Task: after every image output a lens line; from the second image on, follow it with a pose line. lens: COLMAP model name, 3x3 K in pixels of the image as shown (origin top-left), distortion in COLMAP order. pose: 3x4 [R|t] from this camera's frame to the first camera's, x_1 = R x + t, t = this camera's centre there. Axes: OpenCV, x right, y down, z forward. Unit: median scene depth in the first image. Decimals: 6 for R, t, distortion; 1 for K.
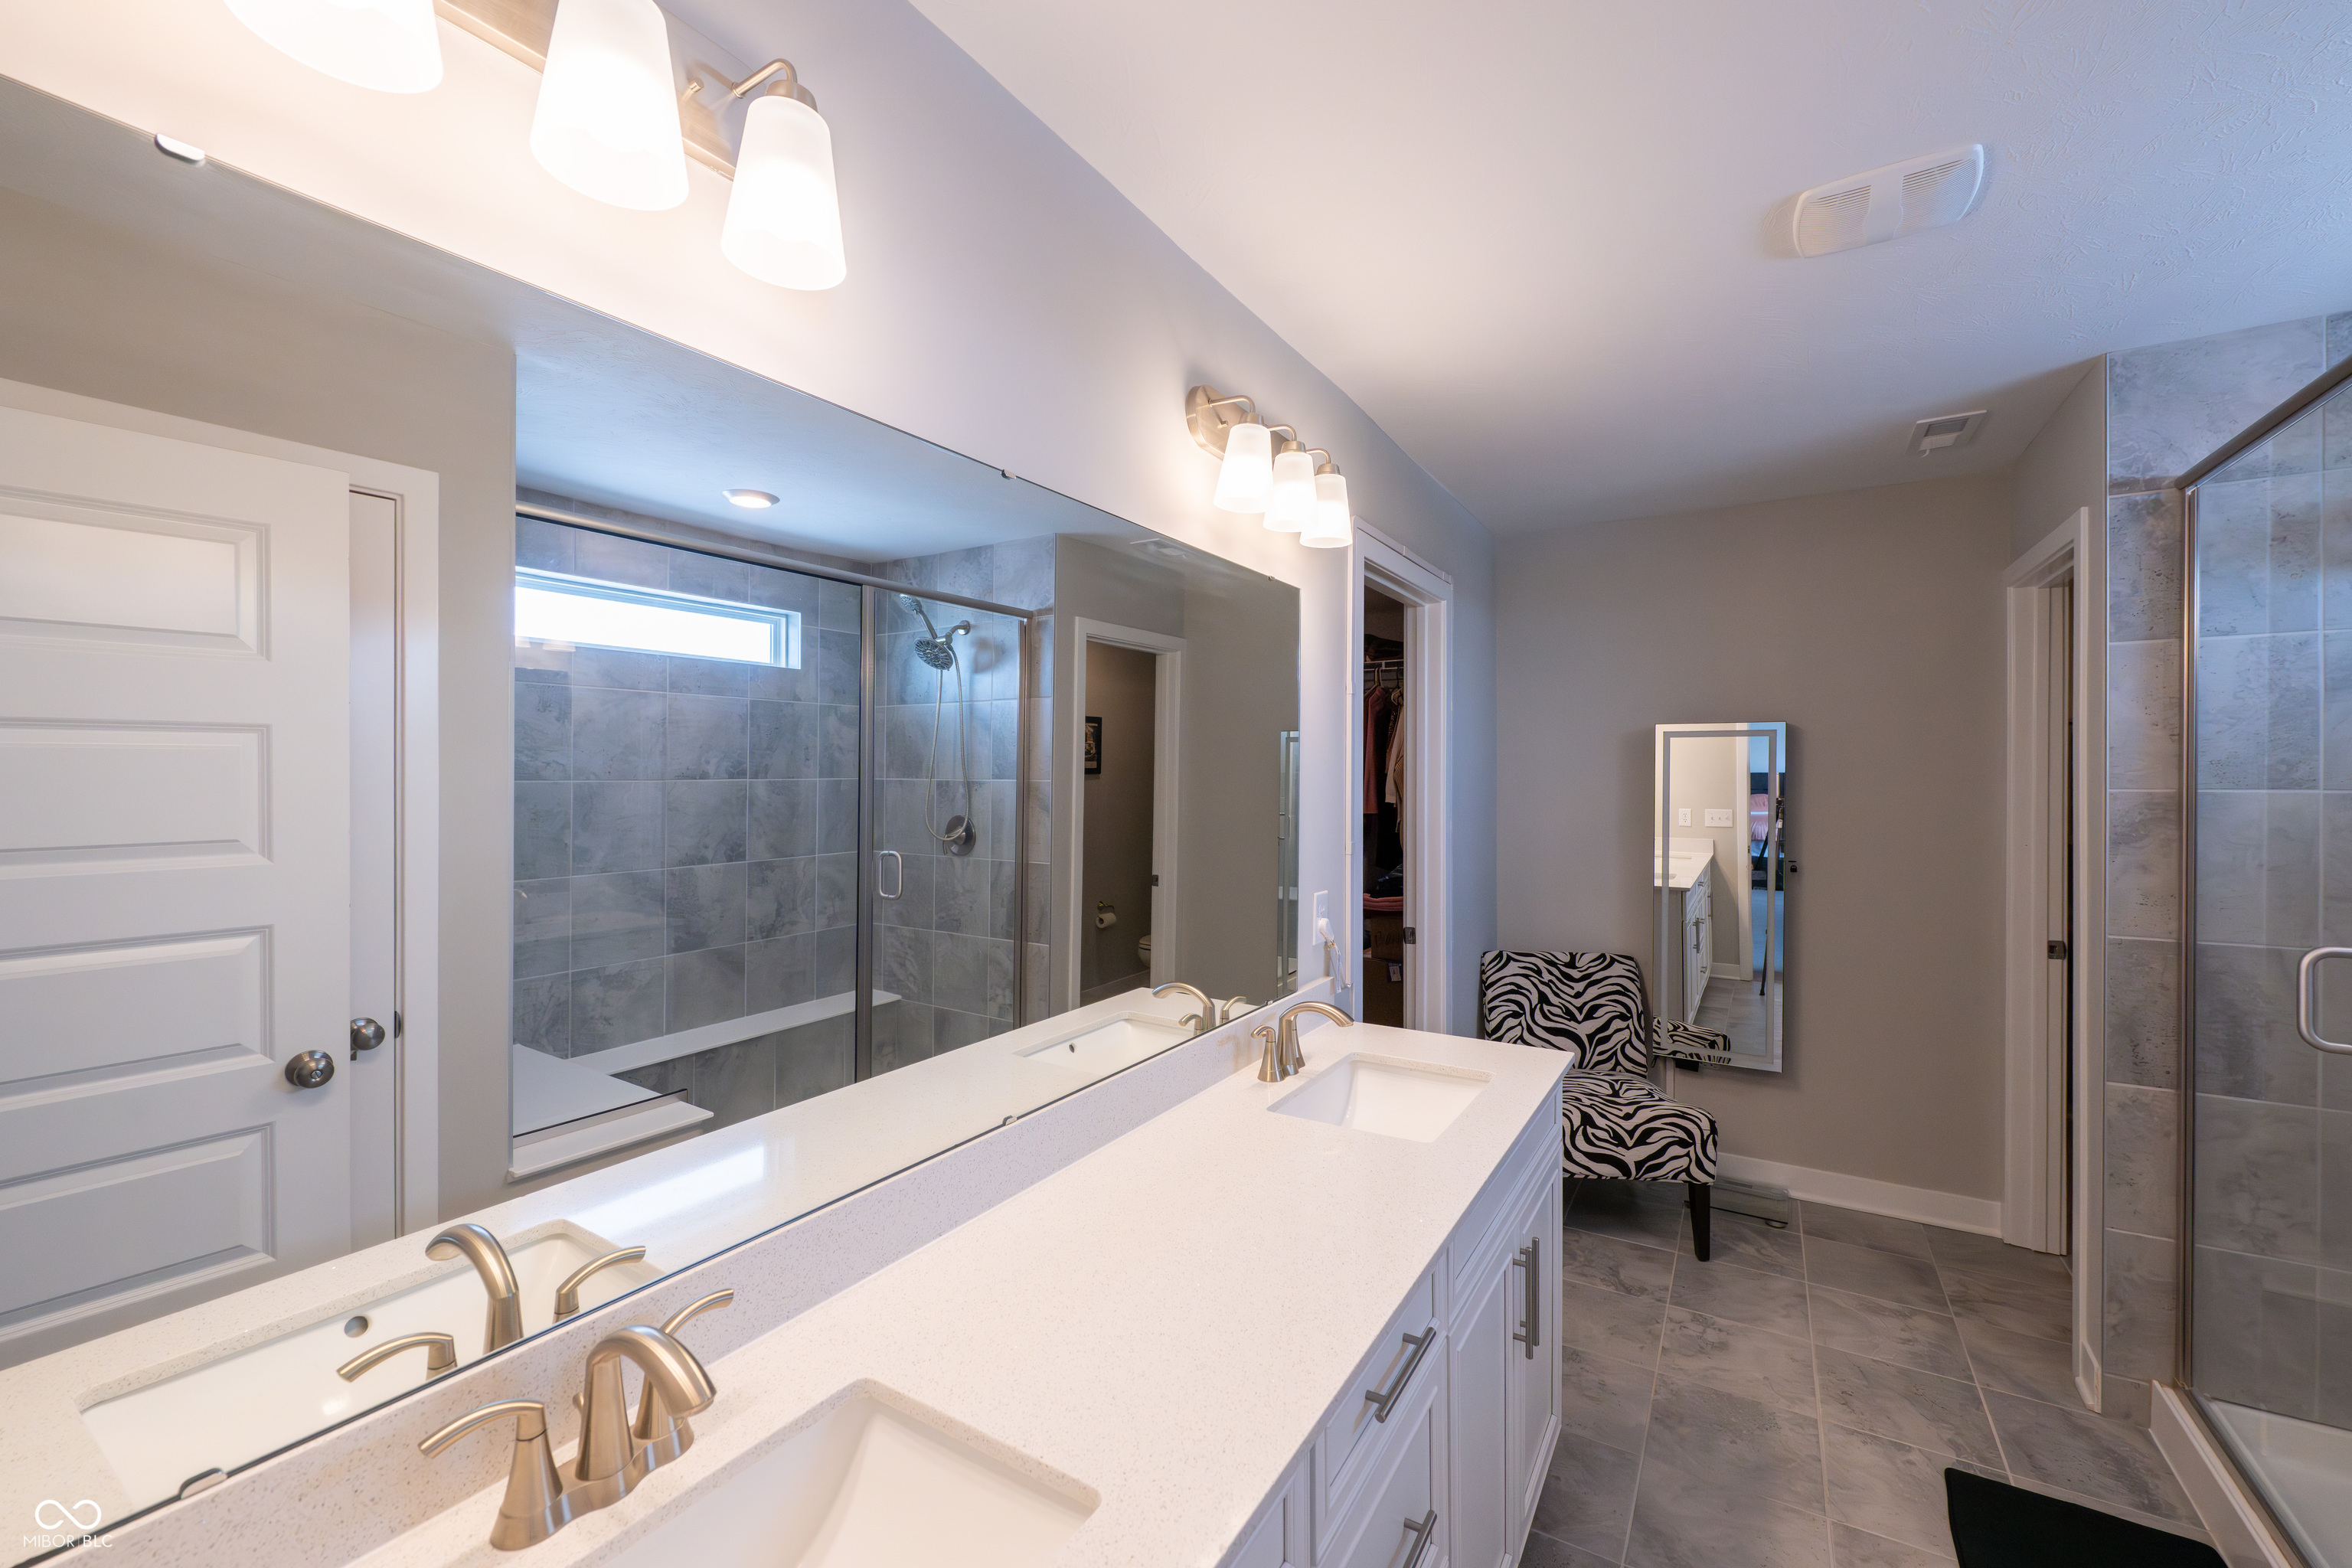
lens RADIAL K [[939.7, 0, 1197.5], [0, 939.7, 779.6], [0, 0, 1]] dist [-0.001336, -0.000259]
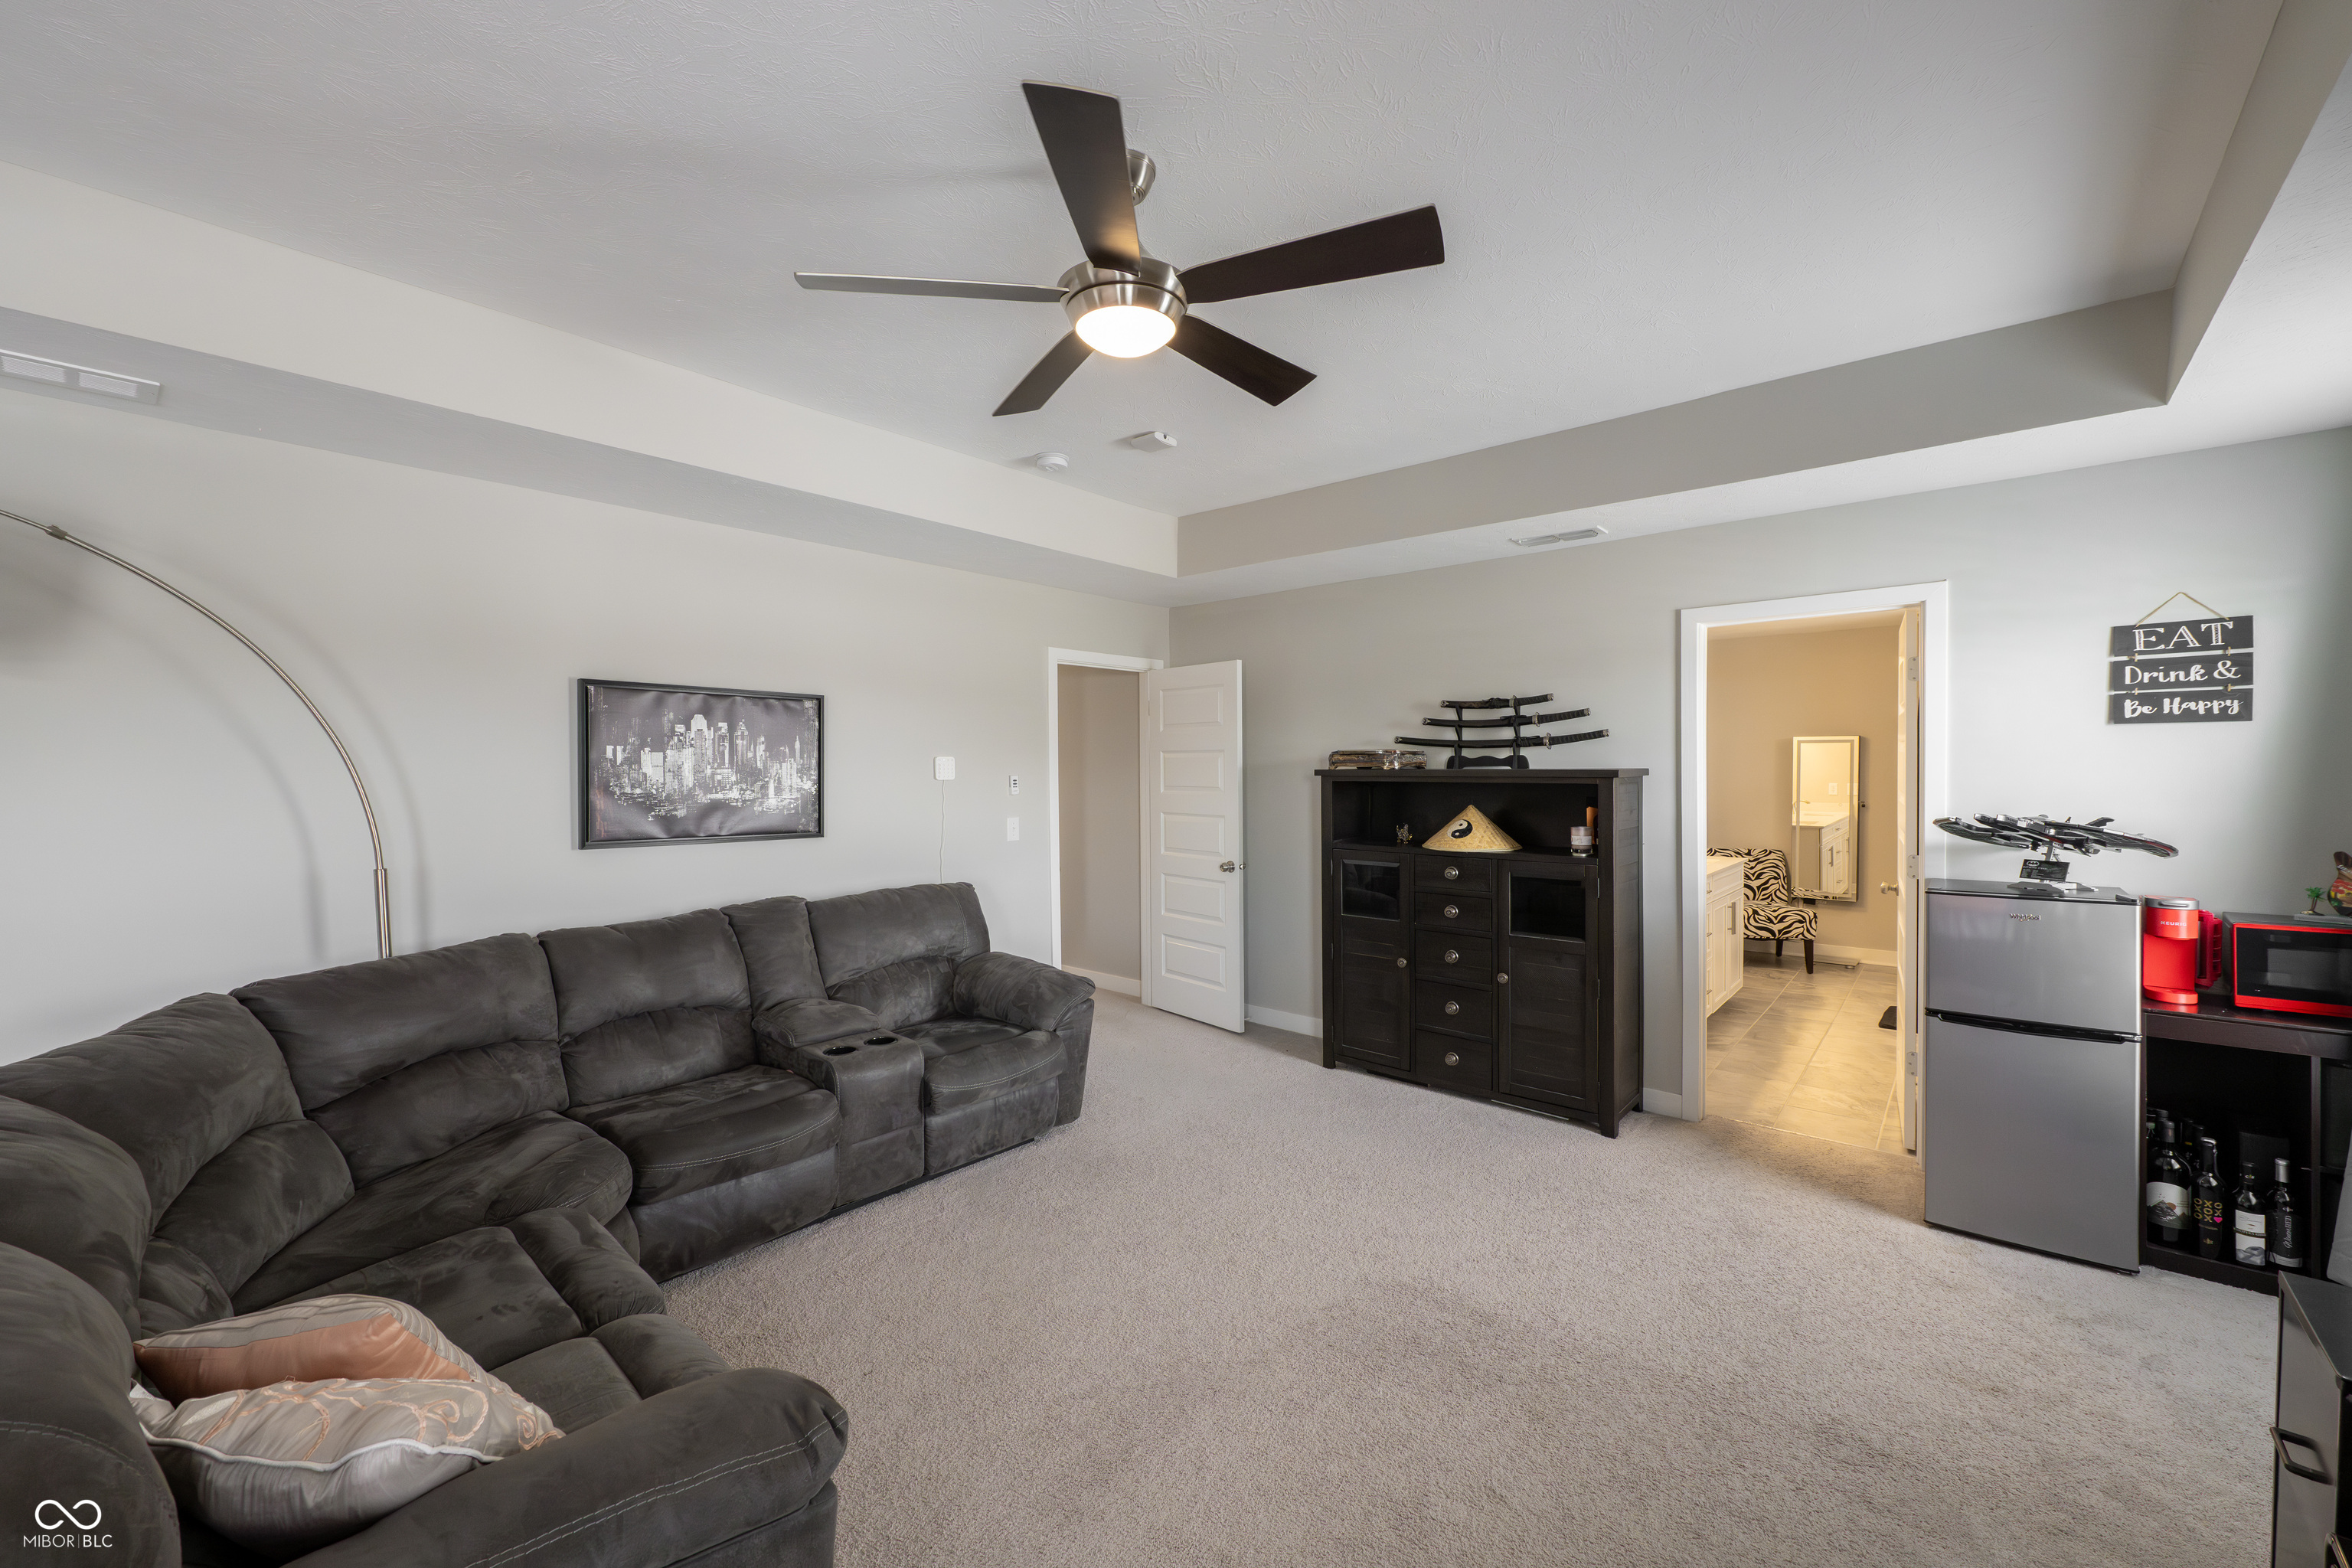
lens RADIAL K [[939.7, 0, 1197.5], [0, 939.7, 779.6], [0, 0, 1]] dist [-0.001336, -0.000259]
pose [[0.987679, -0.000582, -0.156489, -0.504379], [0.002545, 0.999921, 0.012339, 0.007105], [0.156470, -0.012585, 0.987603, -1.300441]]
